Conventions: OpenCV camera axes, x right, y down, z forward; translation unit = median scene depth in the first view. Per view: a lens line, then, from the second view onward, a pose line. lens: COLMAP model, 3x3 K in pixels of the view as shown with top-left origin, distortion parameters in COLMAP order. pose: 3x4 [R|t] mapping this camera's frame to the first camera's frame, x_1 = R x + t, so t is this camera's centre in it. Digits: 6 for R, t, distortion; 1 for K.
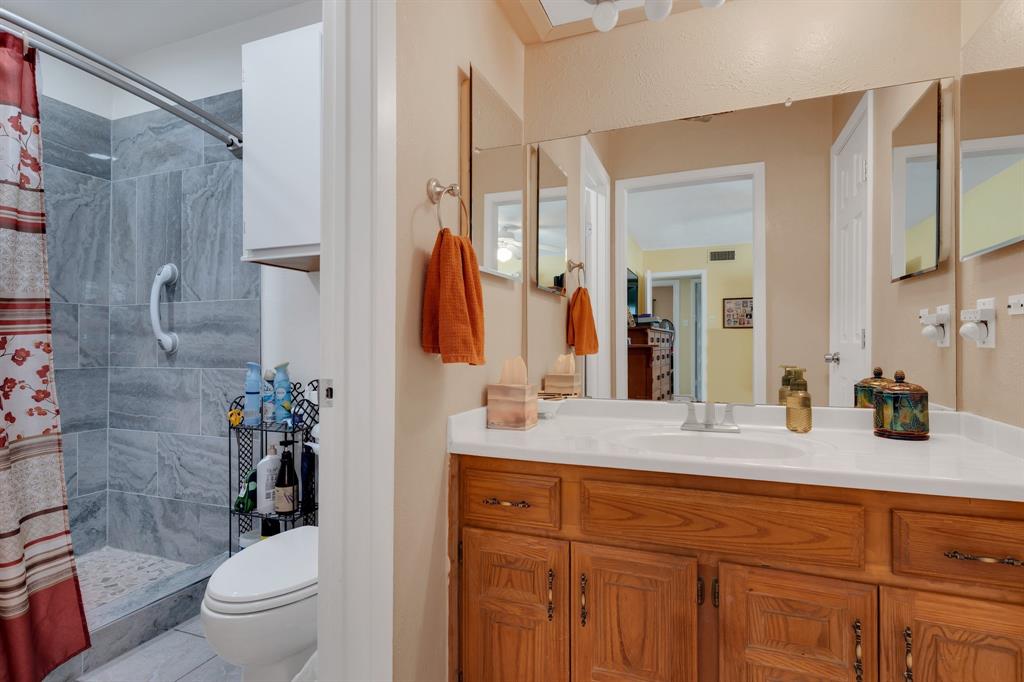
lens RADIAL K [[494.6, 0, 513.3], [0, 494.6, 343.8], [0, 0, 1]] dist [0.005793, -0.000450]
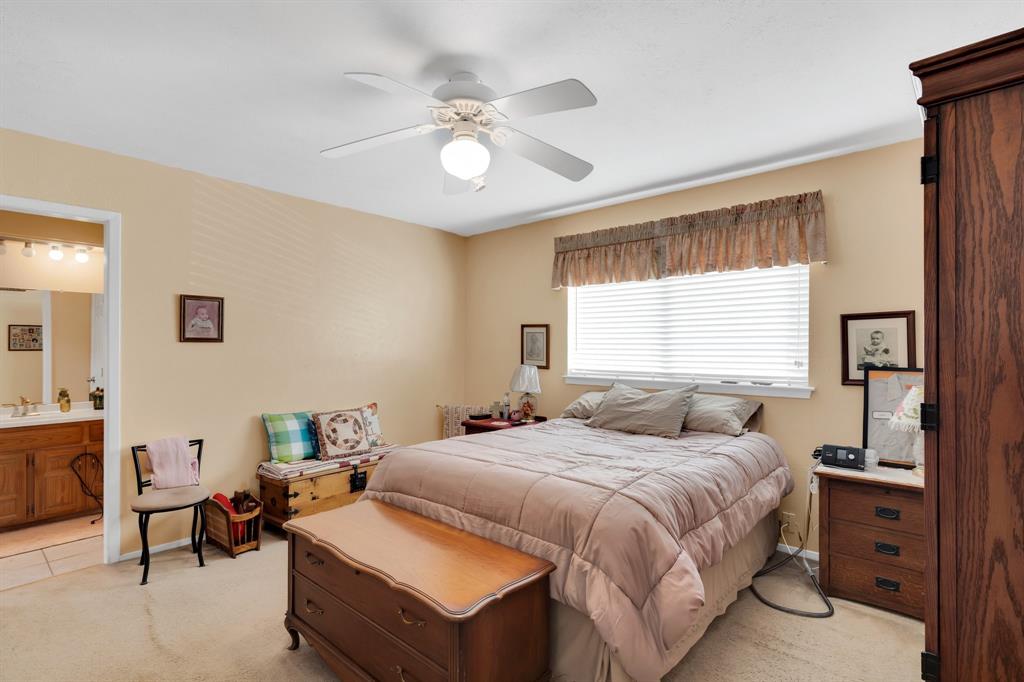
lens RADIAL K [[515.7, 0, 513.2], [0, 515.7, 345.4], [0, 0, 1]] dist [-0.001110, -0.000436]
pose [[0.359868, 0.001999, 0.933001, -1.277598], [-0.005385, 0.999985, -0.000065, -0.220912], [-0.932988, -0.005001, 0.359874, -2.498668]]
